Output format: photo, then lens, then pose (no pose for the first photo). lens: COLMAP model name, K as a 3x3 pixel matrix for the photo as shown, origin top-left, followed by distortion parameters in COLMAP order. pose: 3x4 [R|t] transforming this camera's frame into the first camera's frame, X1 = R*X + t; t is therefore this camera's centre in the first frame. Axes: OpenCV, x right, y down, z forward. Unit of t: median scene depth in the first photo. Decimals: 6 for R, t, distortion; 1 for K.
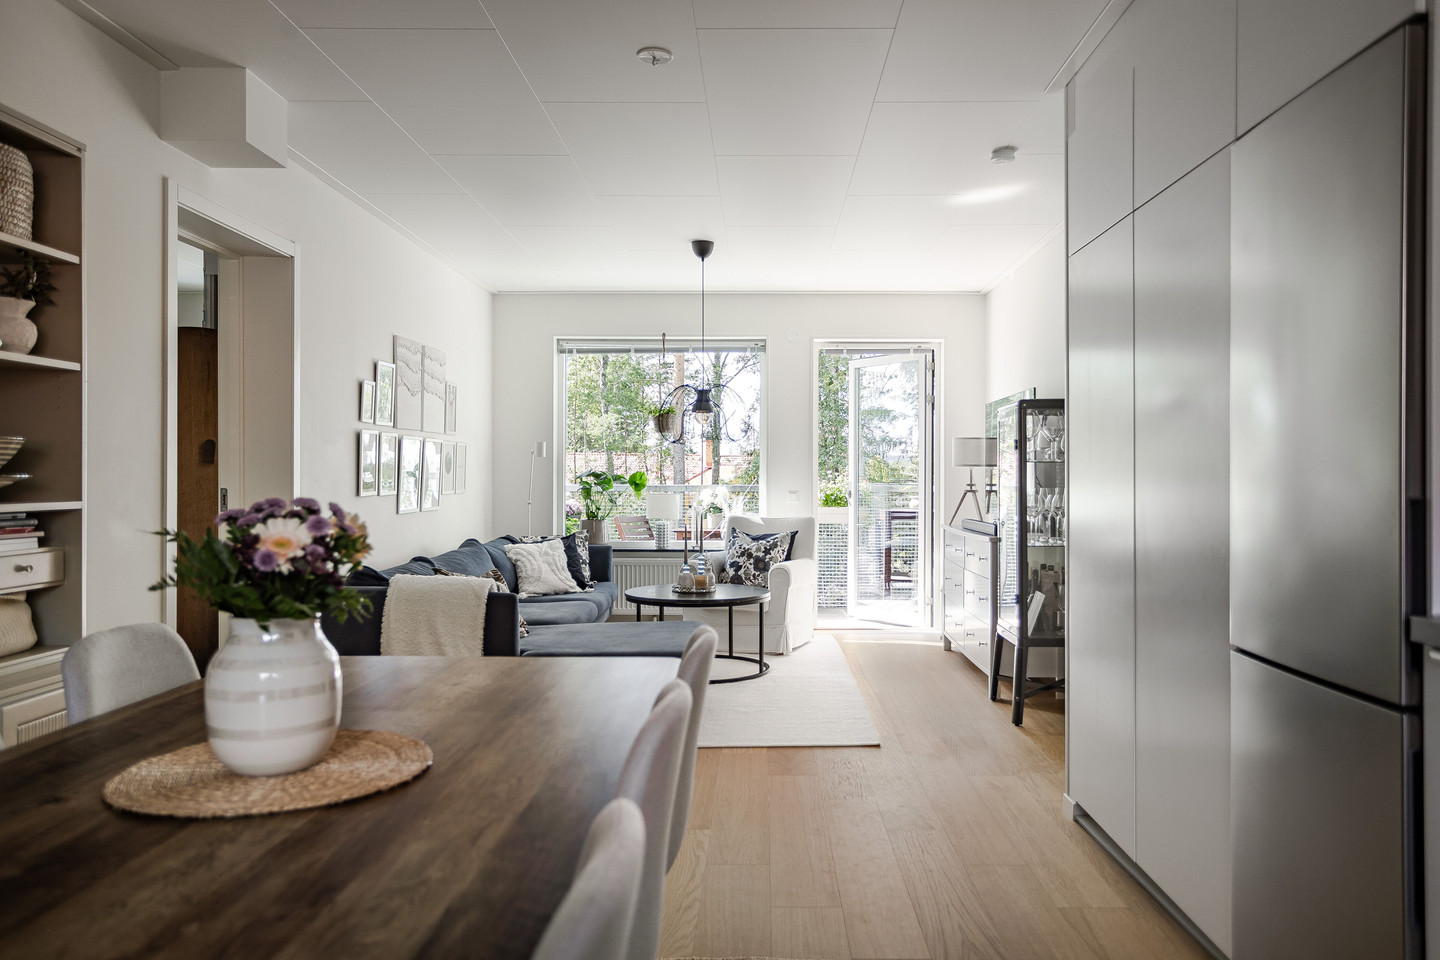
lens RADIAL K [[1011.5, 0, 723.4], [0, 1011.5, 473.1], [0, 0, 1]] dist [0.005297, 0.002351]
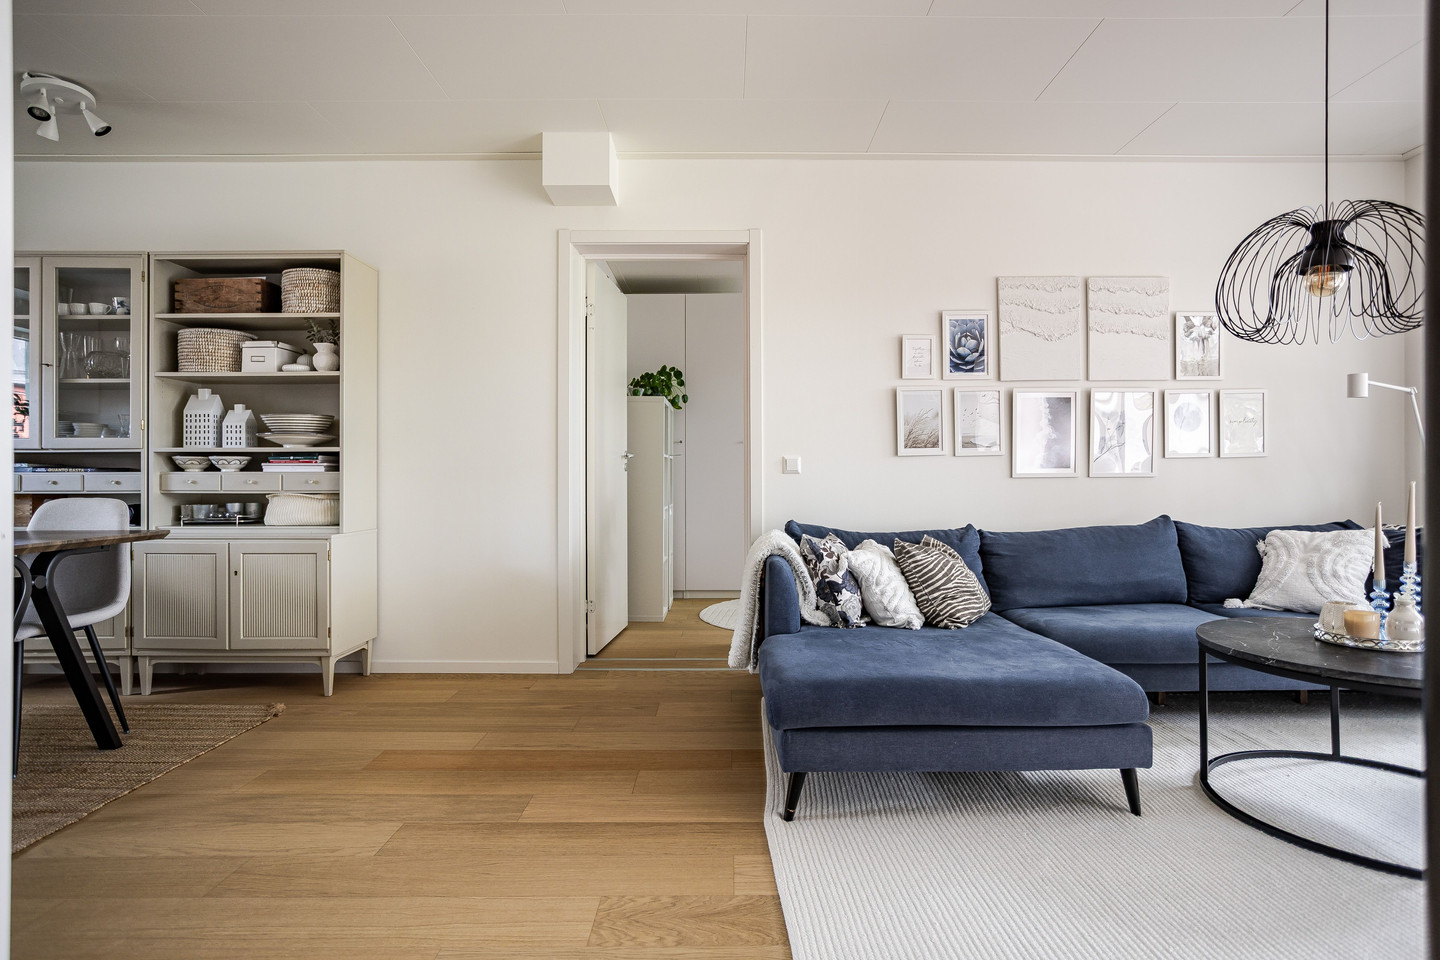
lens RADIAL K [[794.8, 0, 723.8], [0, 794.8, 476.9], [0, 0, 1]] dist [-0.024320, 0.000696]
pose [[0.030644, -0.007595, -0.999502, 0.817077], [0.006656, 0.999951, -0.007394, 0.098208], [0.999508, -0.006426, 0.030693, 1.666096]]
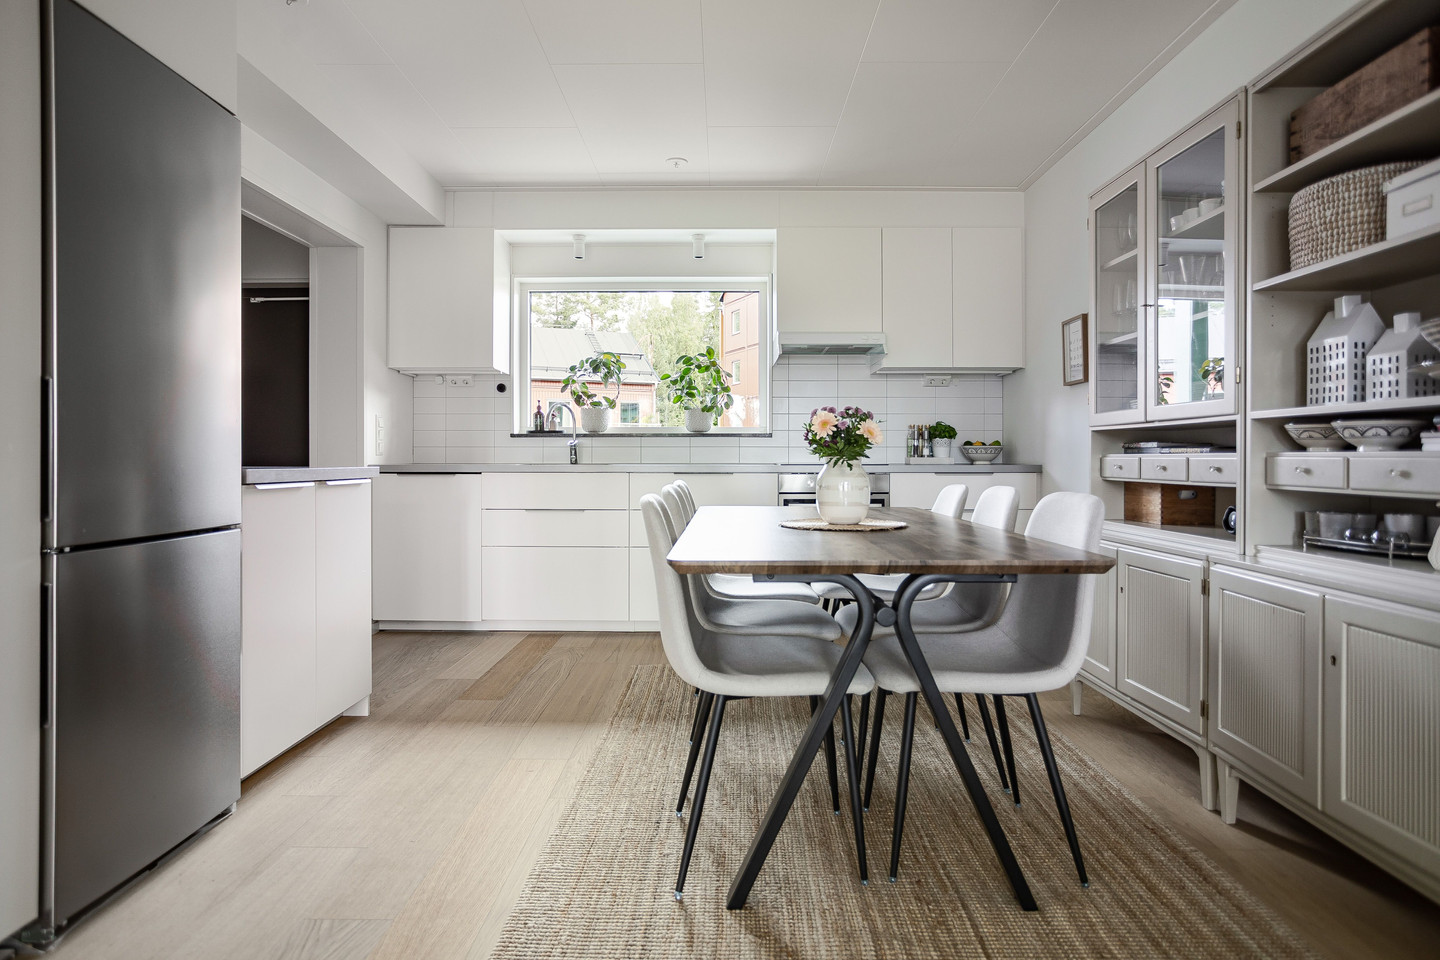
lens RADIAL K [[811.7, 0, 723.8], [0, 811.7, 456.4], [0, 0, 1]] dist [-0.002856, 0.005091]
pose [[-0.999390, -0.005505, -0.034494, -0.050092], [-0.005300, 0.999968, -0.006004, 0.083902], [0.034525, -0.005818, -0.999387, 1.525788]]
